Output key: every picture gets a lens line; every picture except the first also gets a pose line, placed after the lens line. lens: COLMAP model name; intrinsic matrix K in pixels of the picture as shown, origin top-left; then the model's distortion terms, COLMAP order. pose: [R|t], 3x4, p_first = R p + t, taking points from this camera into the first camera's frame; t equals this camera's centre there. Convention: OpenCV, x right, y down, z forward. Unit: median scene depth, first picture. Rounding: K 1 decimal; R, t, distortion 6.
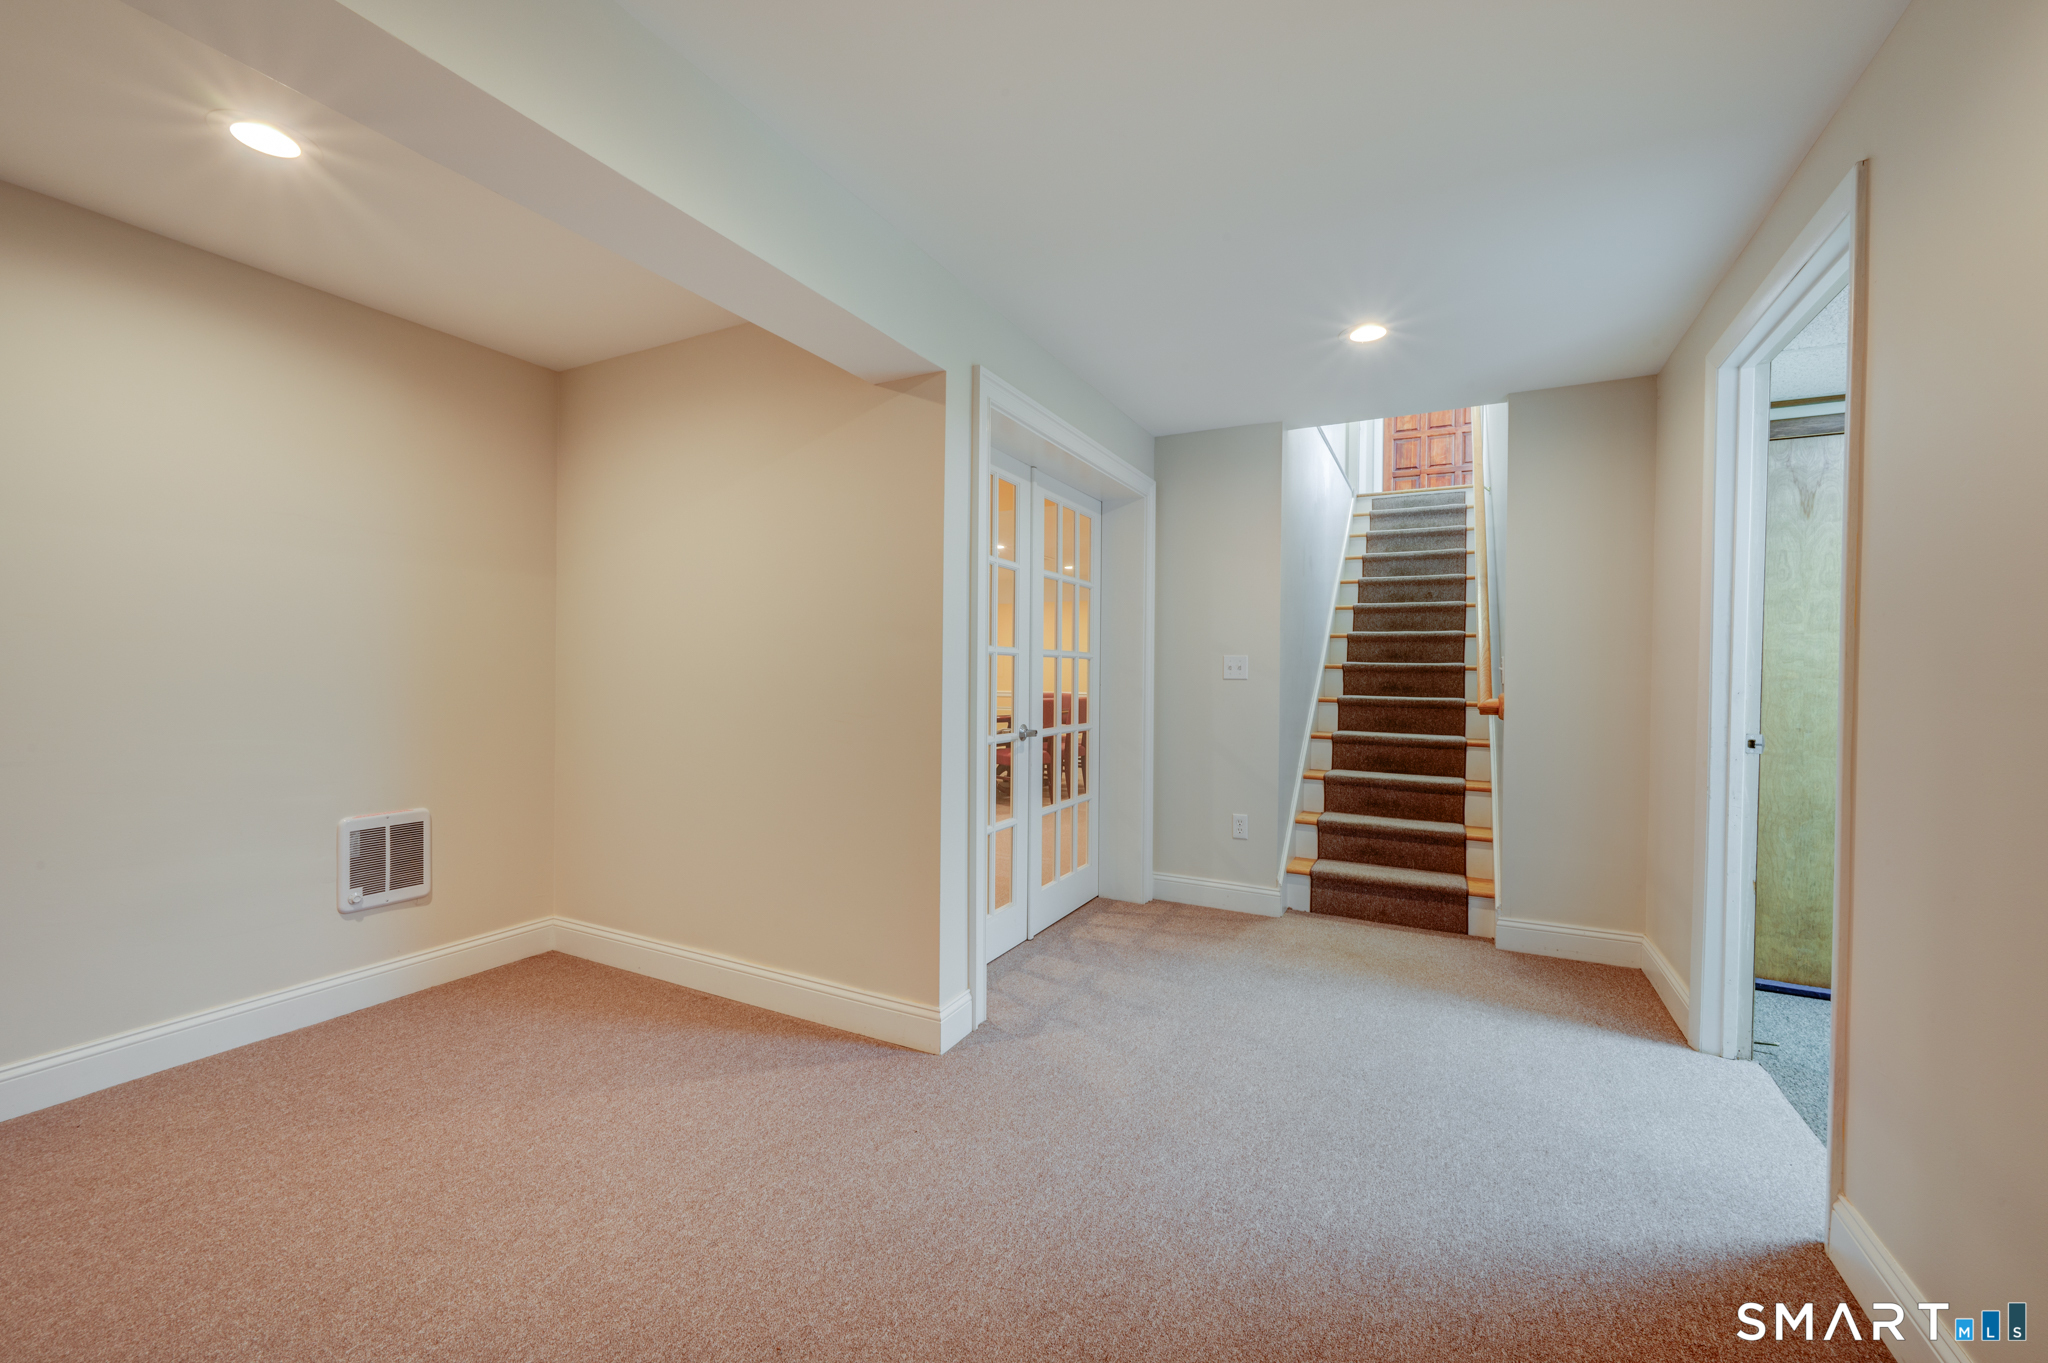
lens RADIAL K [[817.6, 0, 1038.7], [0, 817.6, 678.3], [0, 0, 1]] dist [0.001762, -0.000380]
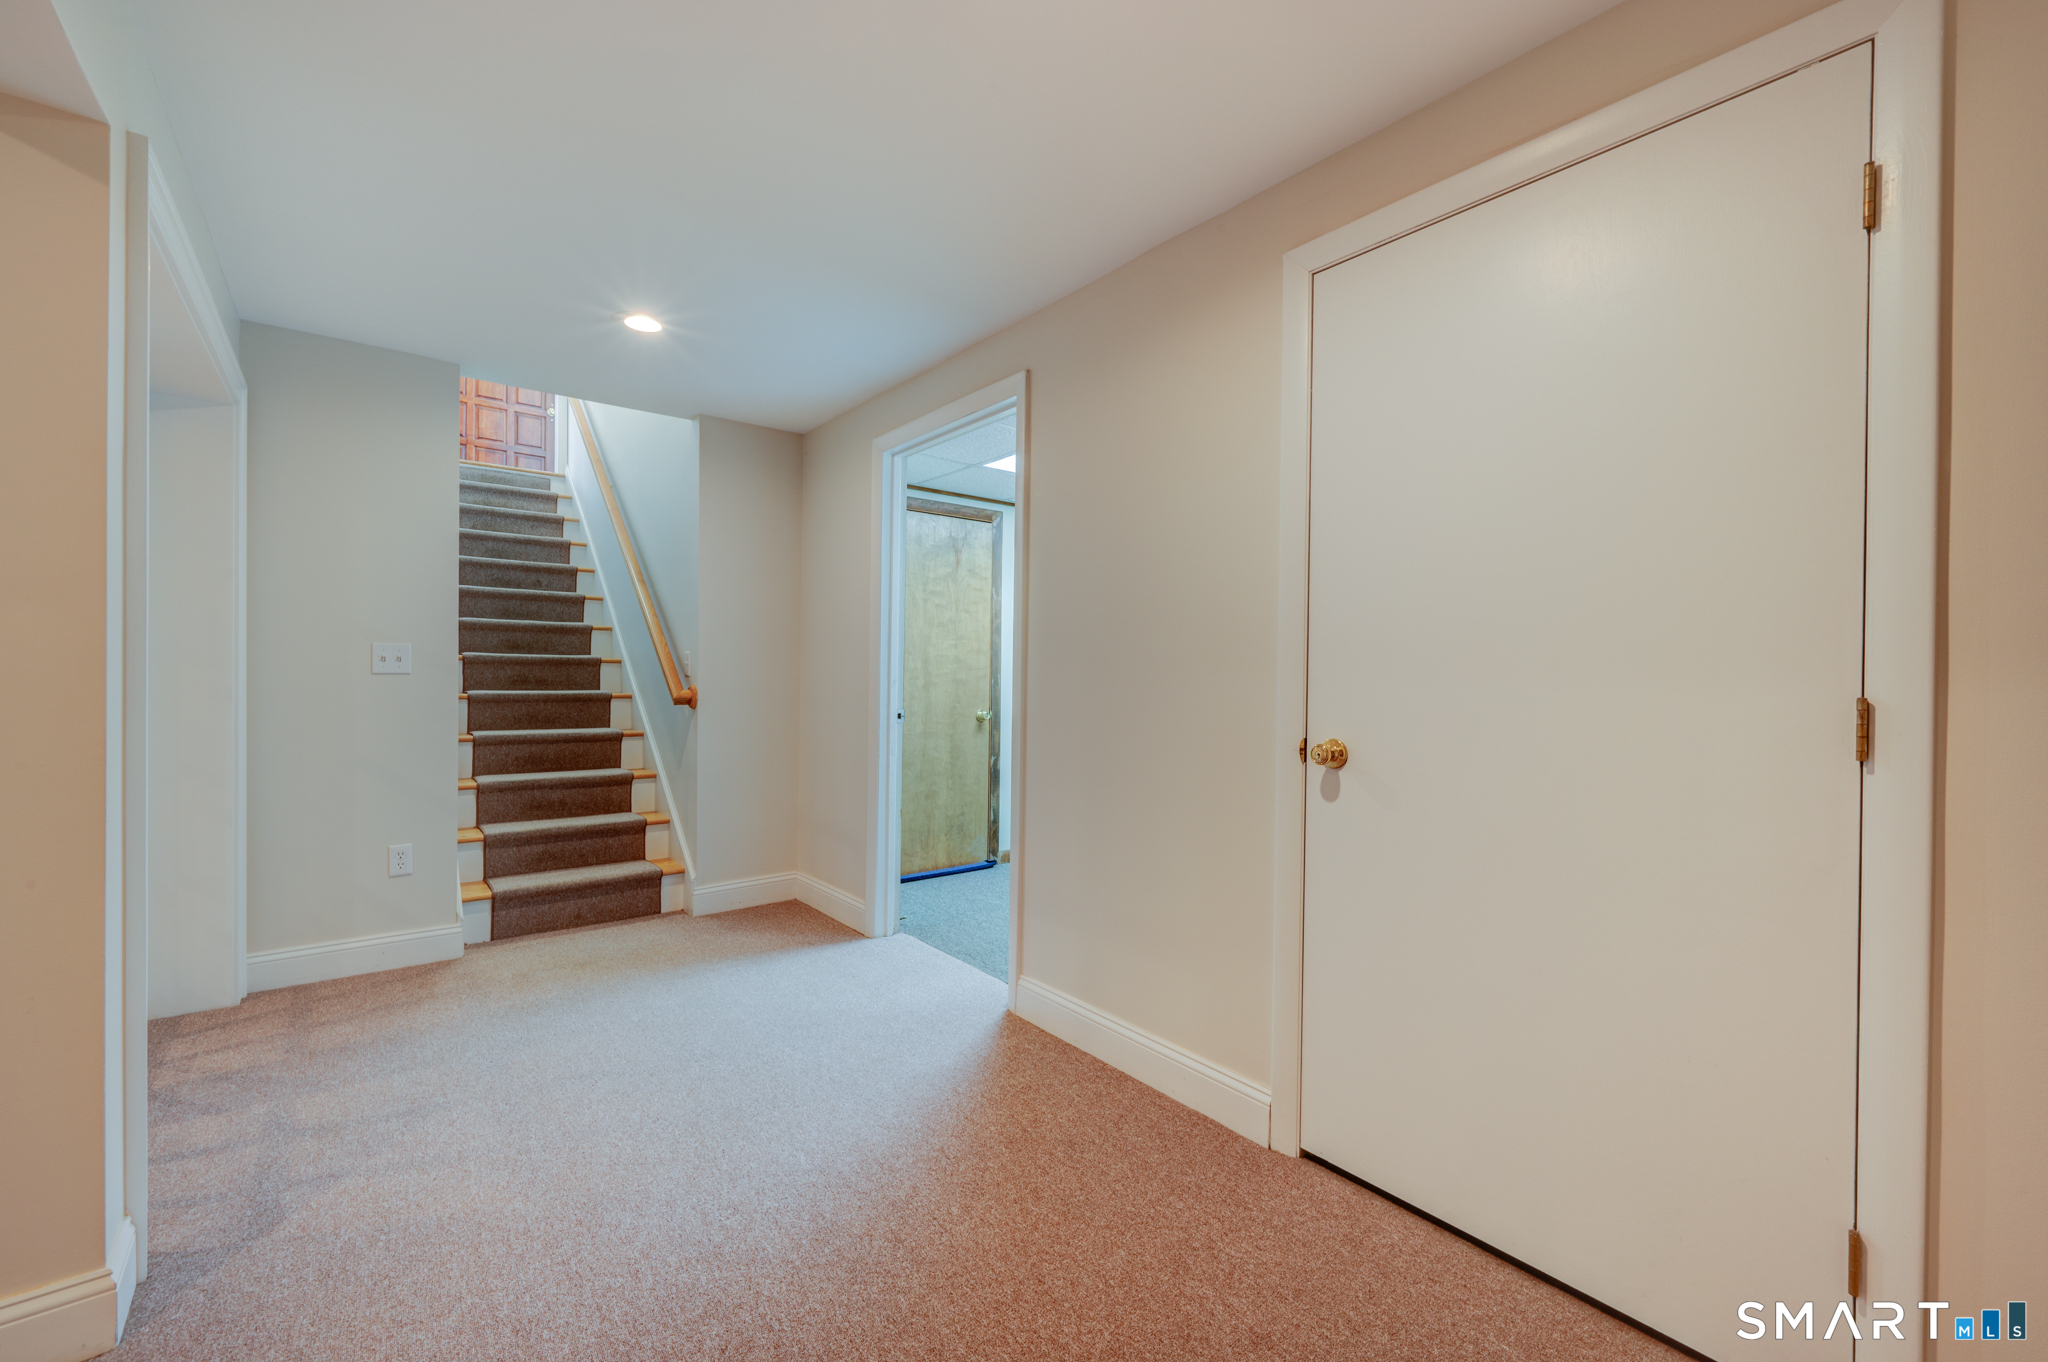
lens RADIAL K [[817.6, 0, 1041.8], [0, 817.6, 677.9], [0, 0, 1]] dist [0.001762, -0.000380]
pose [[0.399711, -0.012457, 0.916557, -0.232871], [0.002109, 0.999918, 0.012670, -0.003545], [-0.916639, -0.003132, 0.399704, 0.118872]]
